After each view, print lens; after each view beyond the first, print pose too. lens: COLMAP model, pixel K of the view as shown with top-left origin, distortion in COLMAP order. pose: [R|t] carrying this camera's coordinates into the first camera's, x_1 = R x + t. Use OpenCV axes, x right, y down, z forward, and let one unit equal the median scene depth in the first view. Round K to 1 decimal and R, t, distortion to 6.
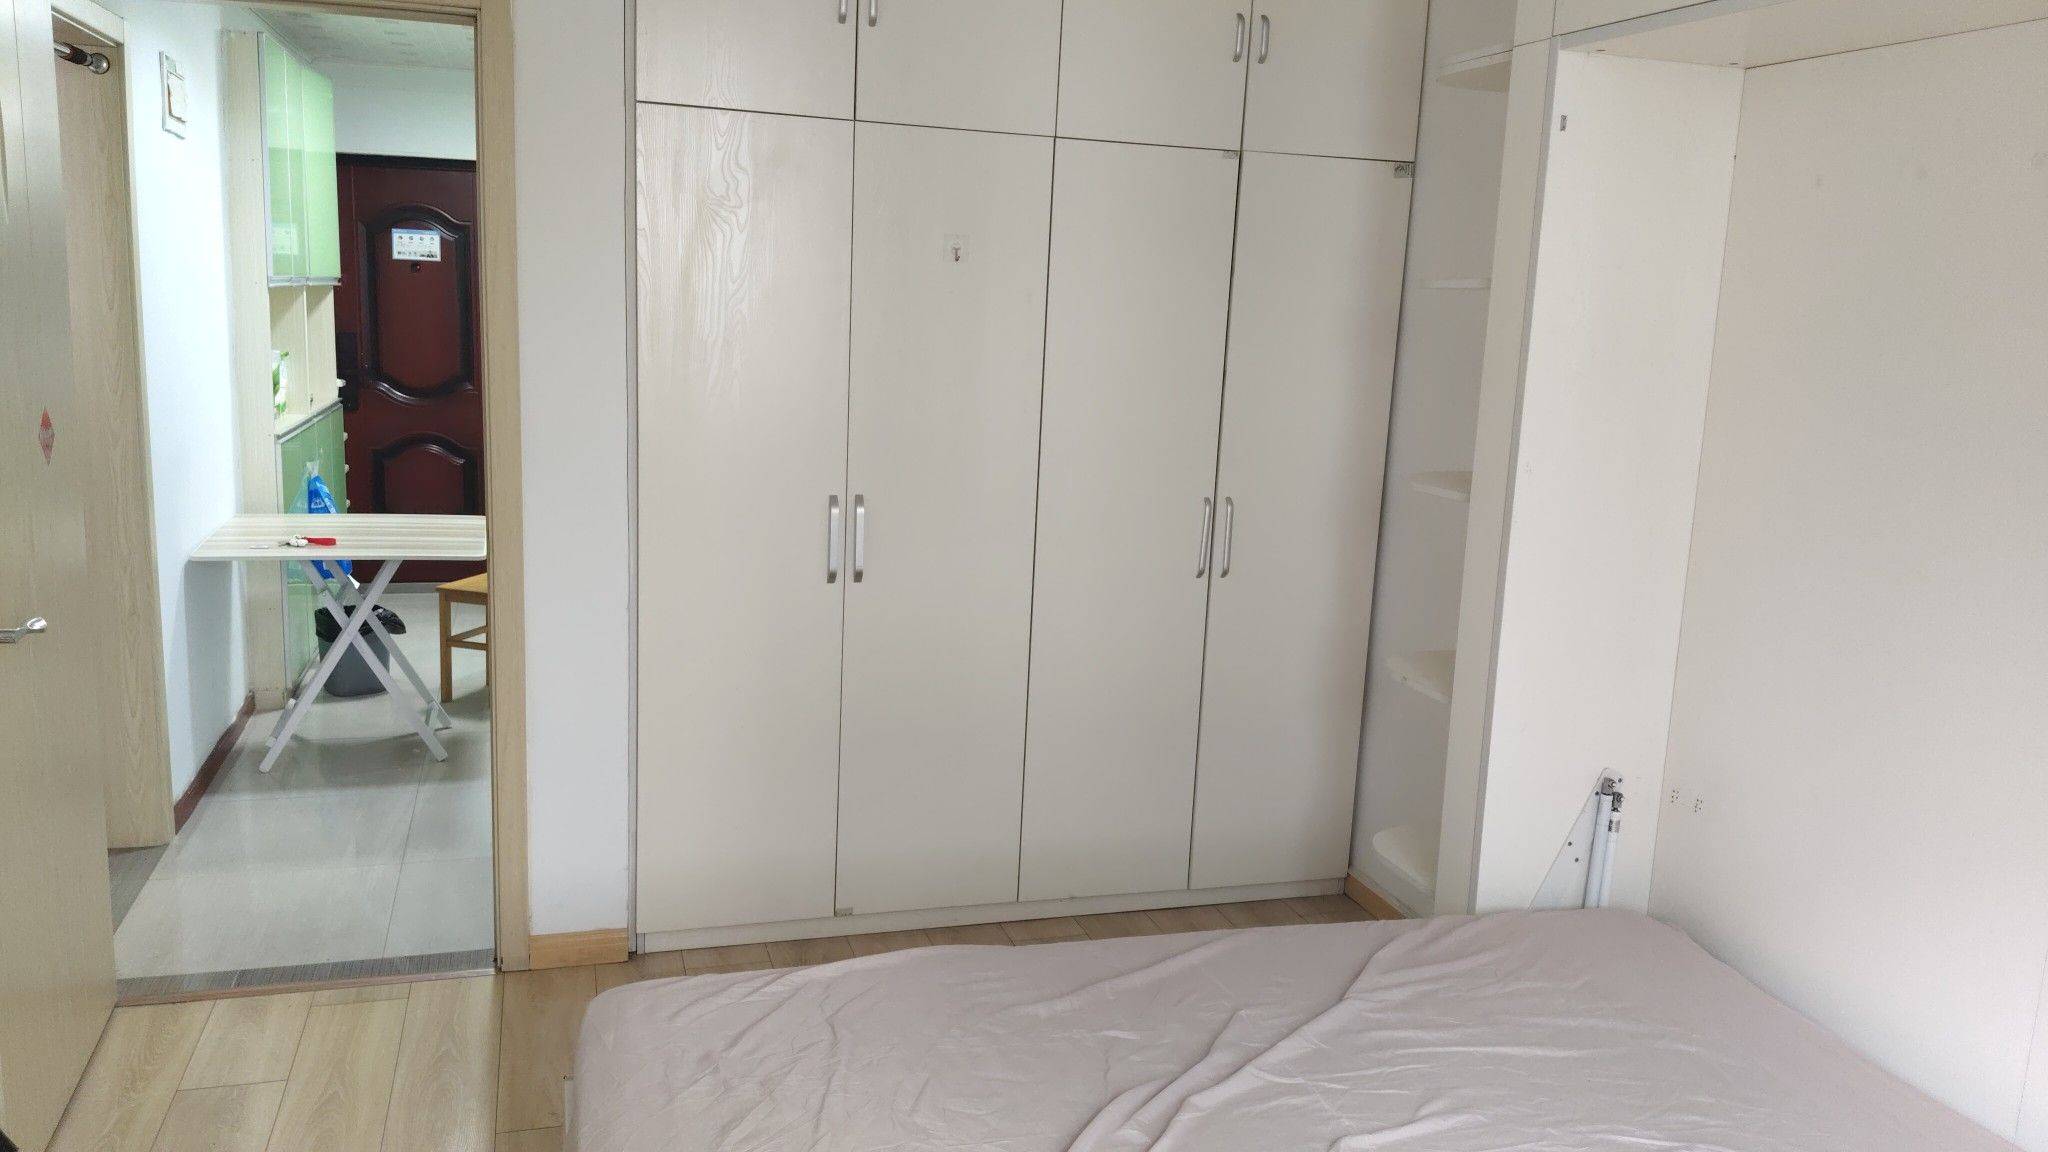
lens RADIAL K [[1532.8, 0, 1027.5], [0, 1532.8, 582.2], [0, 0, 1]] dist [-0.034642, -0.004222]
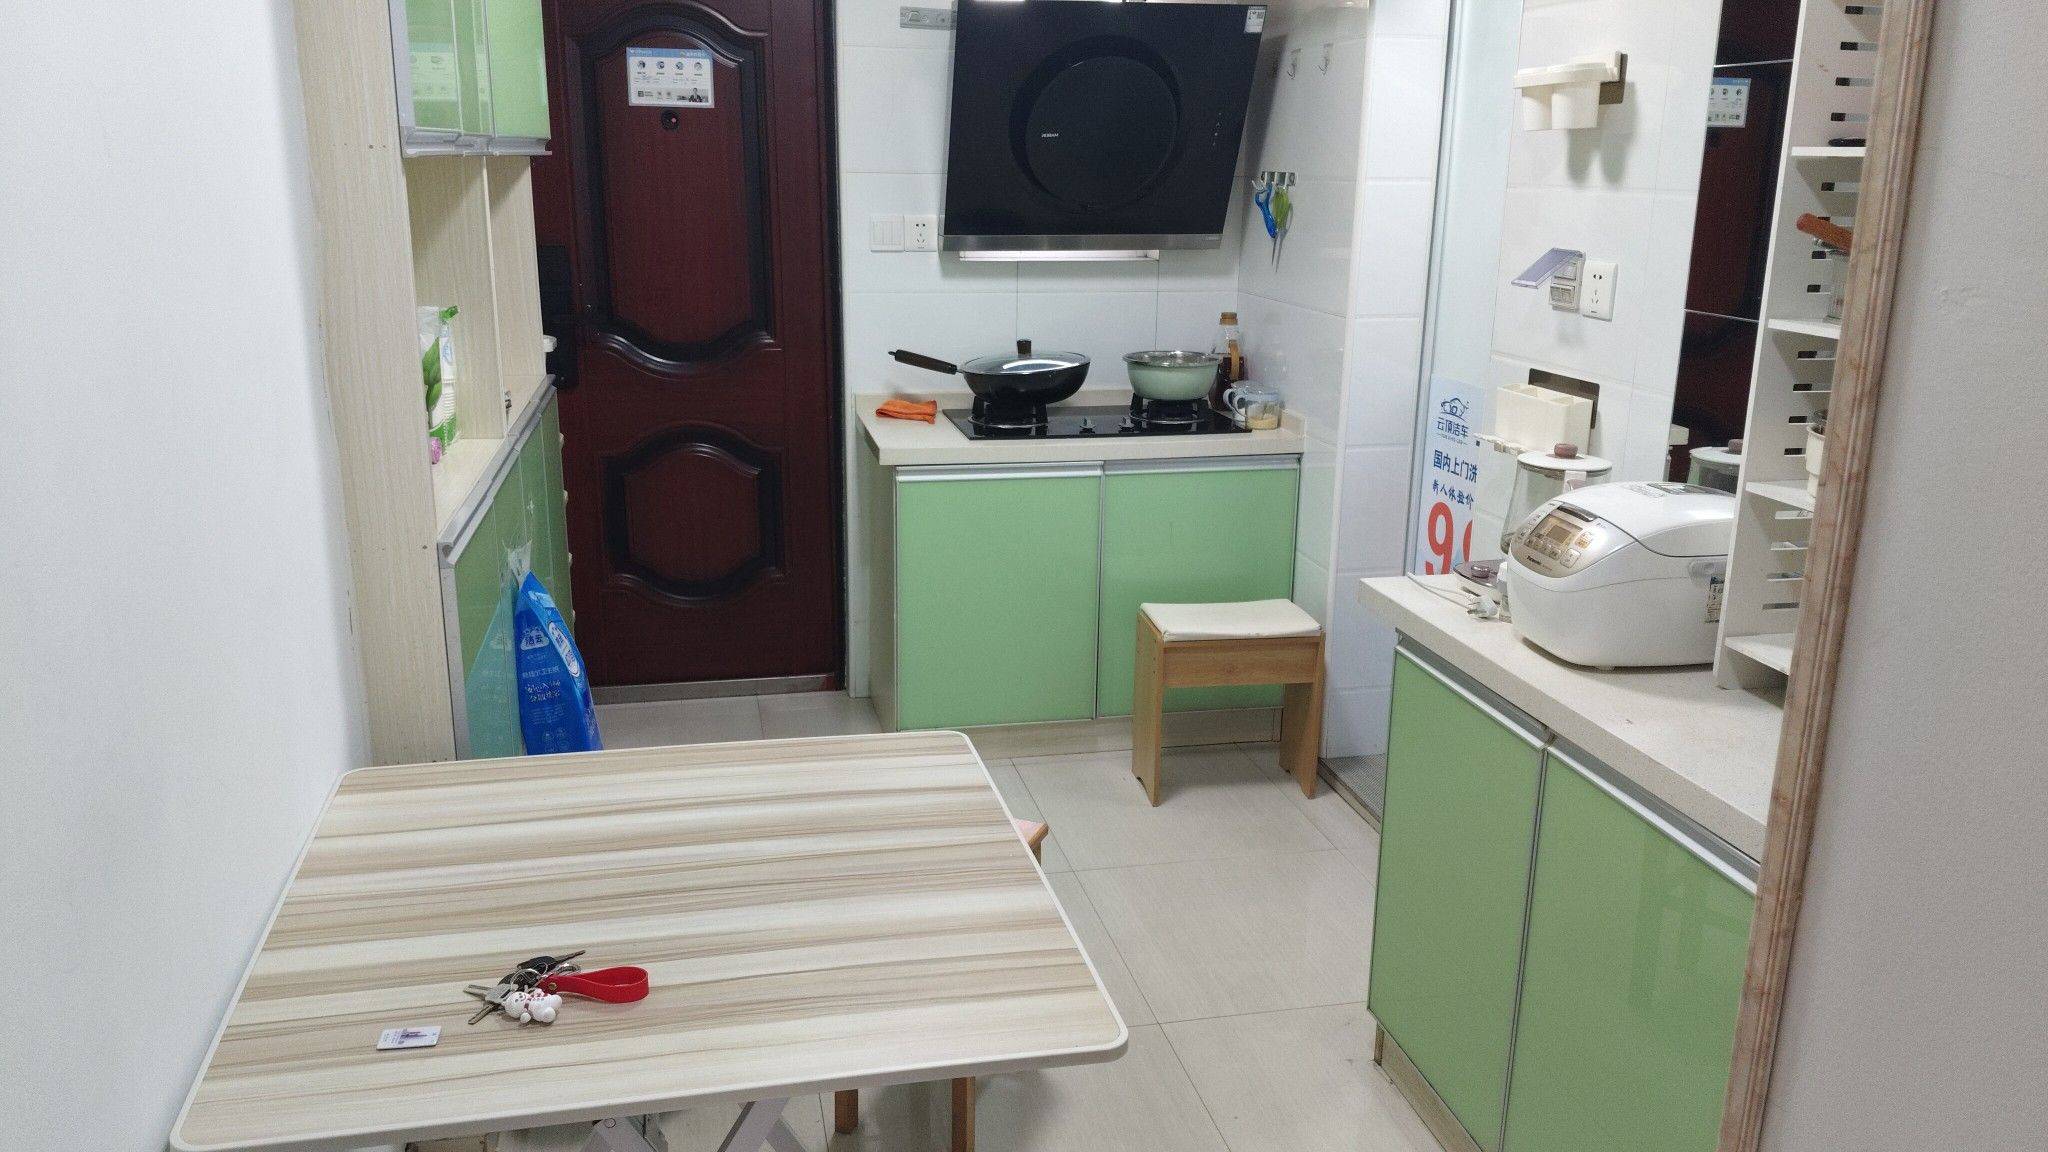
lens RADIAL K [[1532.8, 0, 1018.0], [0, 1532.8, 574.6], [0, 0, 1]] dist [-0.034642, -0.004222]
pose [[0.995245, -0.015068, -0.096234, -0.241551], [0.021610, 0.997498, 0.067306, -0.084308], [0.094979, -0.069066, 0.993081, 0.487740]]
